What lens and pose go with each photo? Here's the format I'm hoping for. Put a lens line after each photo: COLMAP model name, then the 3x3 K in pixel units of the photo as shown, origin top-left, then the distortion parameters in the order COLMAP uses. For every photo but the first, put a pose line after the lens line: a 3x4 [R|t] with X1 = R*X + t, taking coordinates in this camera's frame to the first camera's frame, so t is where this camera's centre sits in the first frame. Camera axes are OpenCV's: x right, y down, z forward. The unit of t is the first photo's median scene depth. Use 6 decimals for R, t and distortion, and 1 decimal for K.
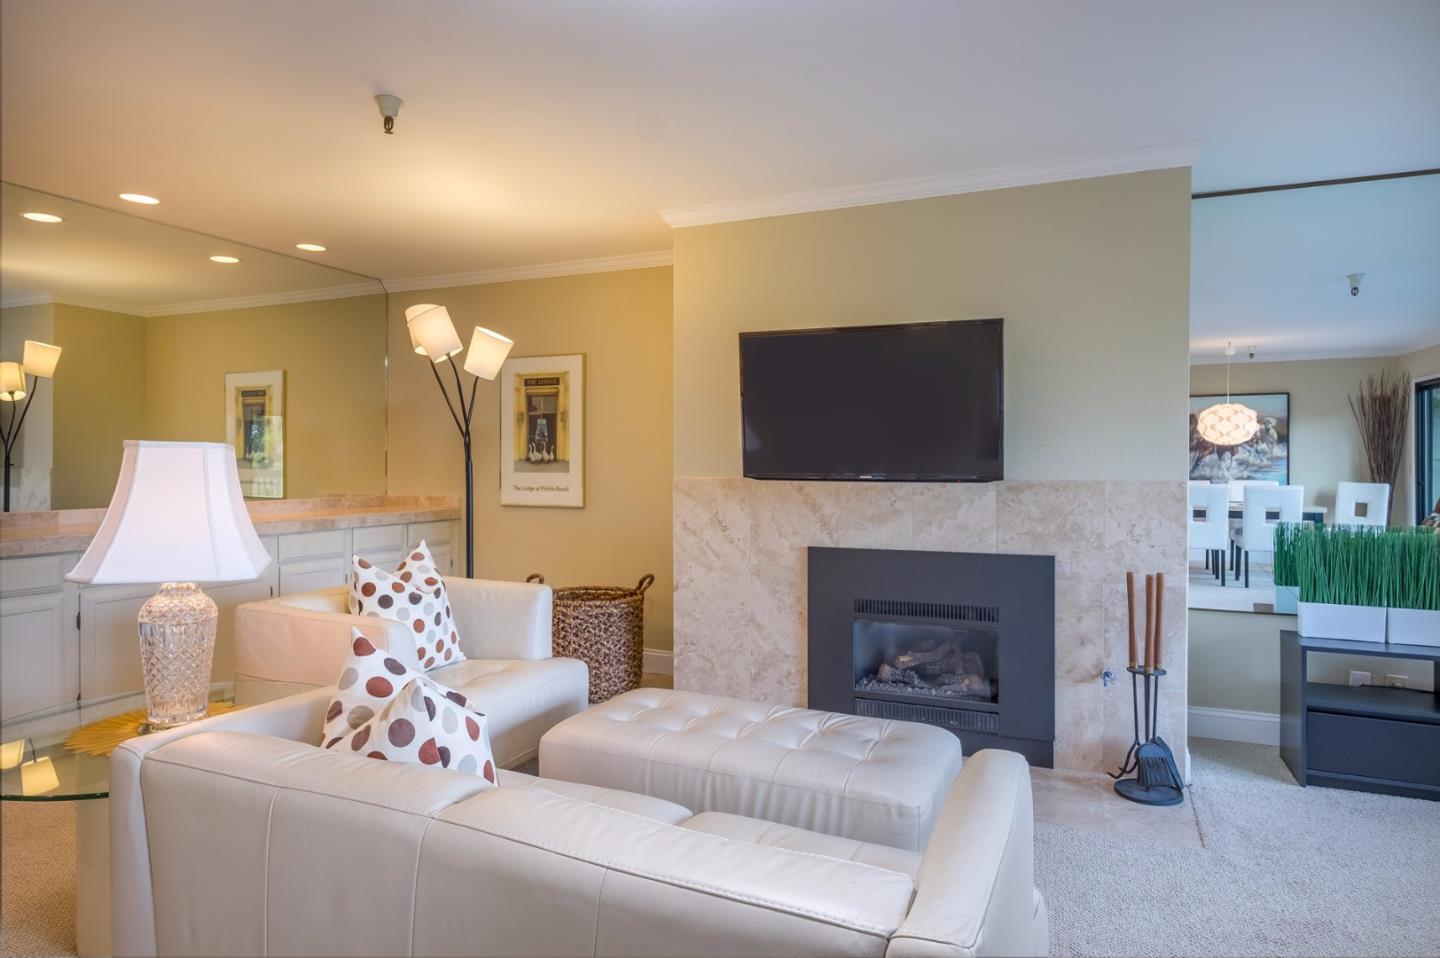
lens RADIAL K [[829.3, 0, 719.0], [0, 829.3, 472.1], [0, 0, 1]] dist [-0.004293, 0.002160]
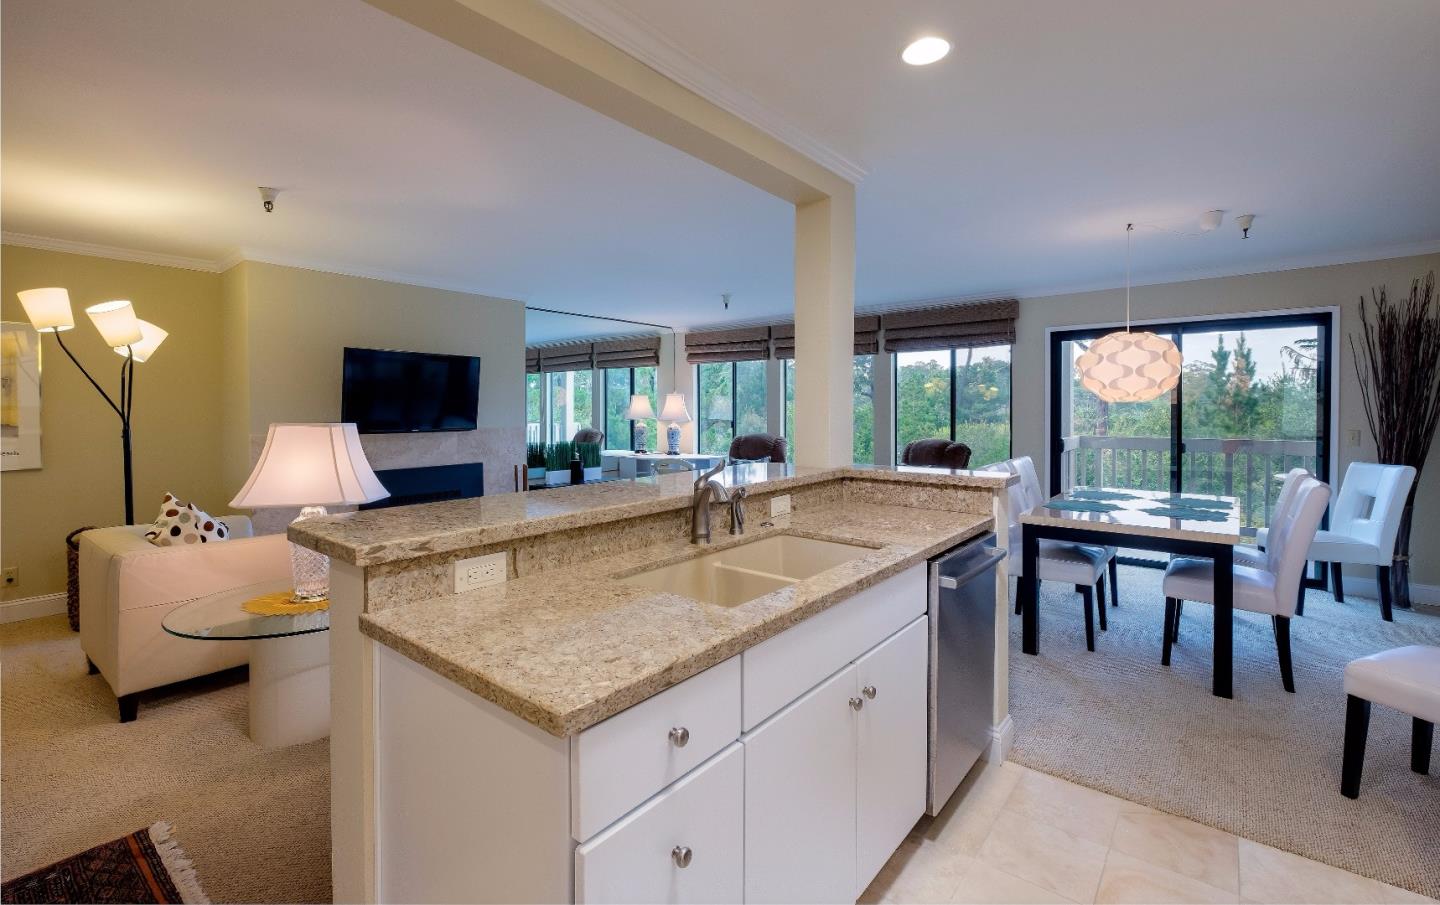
lens RADIAL K [[636.8, 0, 719.6], [0, 636.8, 413.8], [0, 0, 1]] dist [-0.007558, -0.000338]
pose [[0.266701, -0.011092, 0.963715, -1.059447], [0.009032, 0.999919, 0.009010, -0.039370], [-0.963737, 0.006302, 0.266780, -0.077010]]
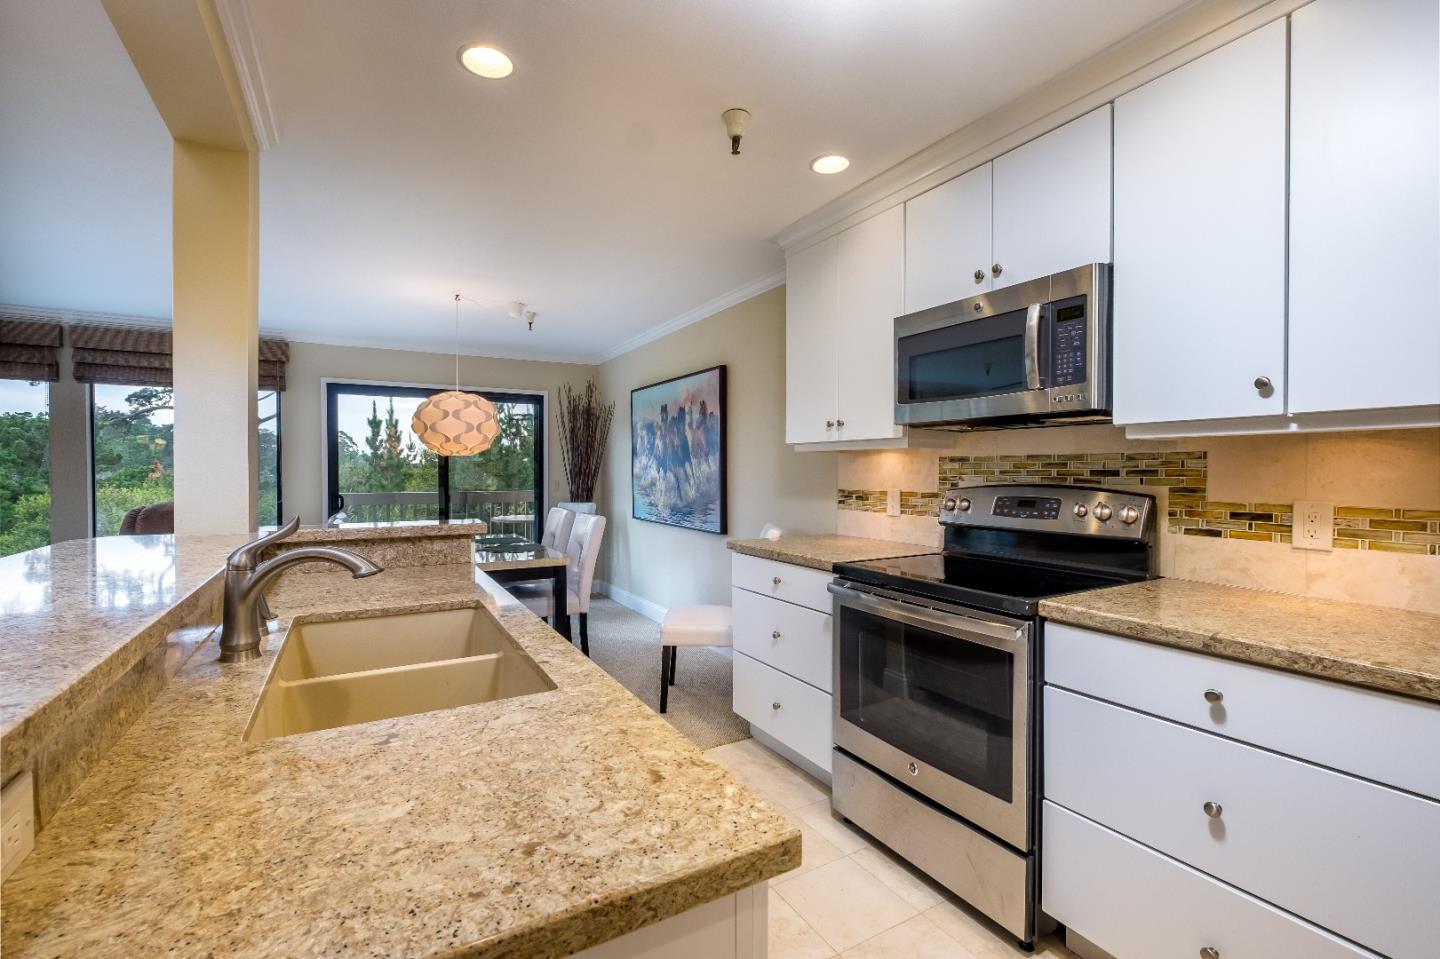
lens RADIAL K [[627.3, 0, 713.8], [0, 627.3, 475.6], [0, 0, 1]] dist [-0.000021, -0.000405]
pose [[-0.800487, -0.007845, 0.599298, -0.918187], [0.000835, 0.999899, 0.014203, -0.021466], [-0.599349, 0.011870, -0.800400, 0.212238]]
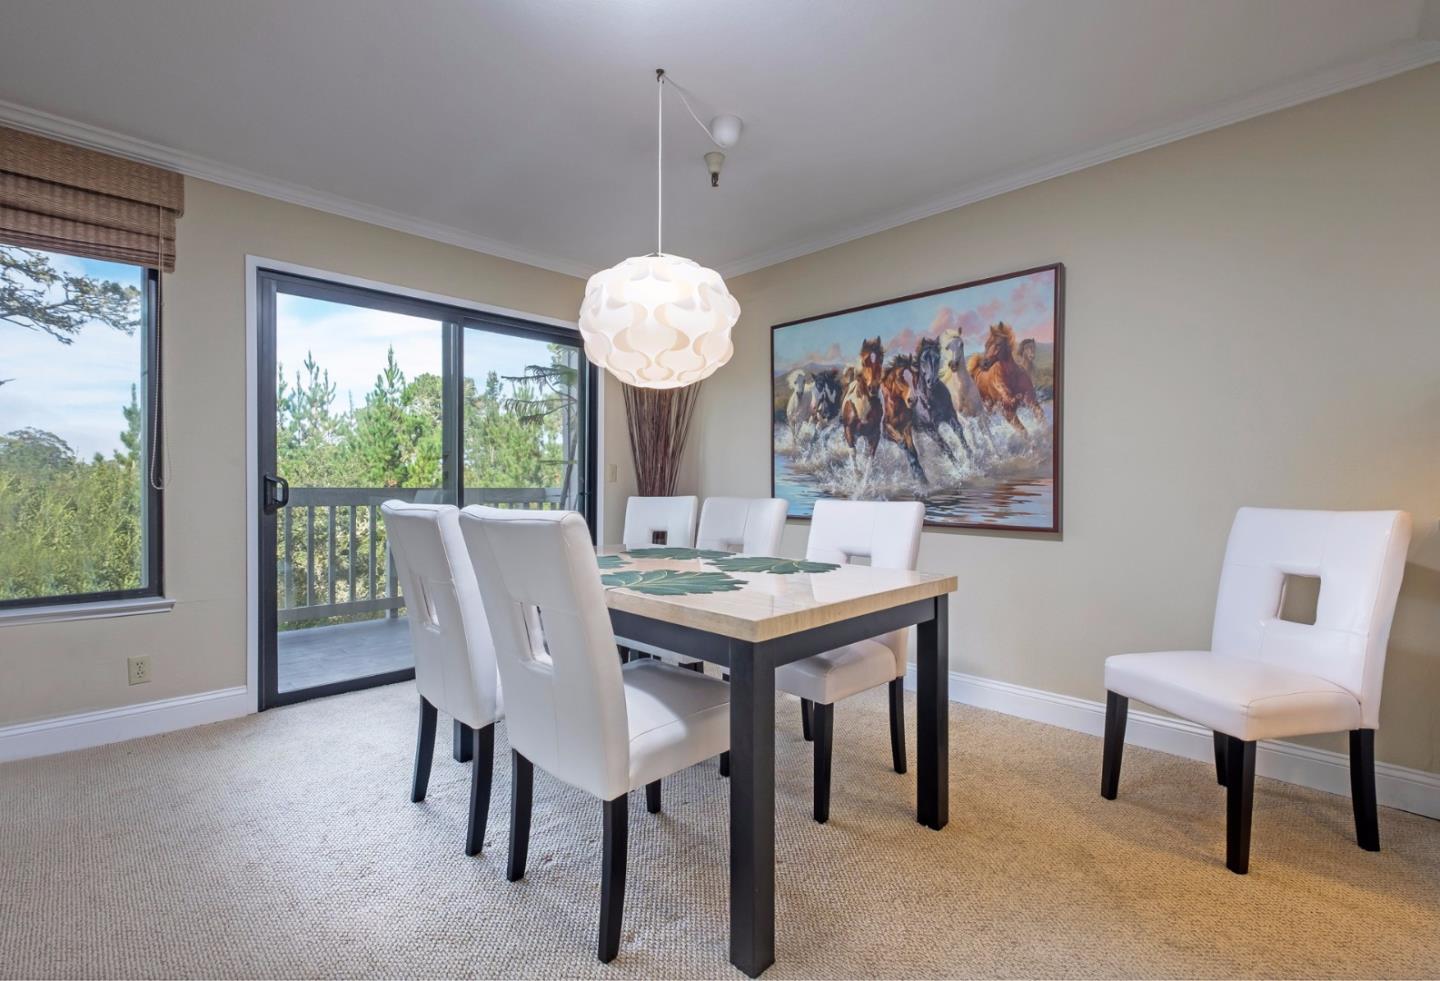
lens RADIAL K [[641.0, 0, 714.8], [0, 641.0, 487.9], [0, 0, 1]] dist [-0.001026, -0.000538]
pose [[-0.931908, -0.007246, 0.362623, -0.060280], [-0.003801, 0.999941, 0.010212, 0.051686], [-0.362675, 0.008139, -0.931880, 0.104612]]
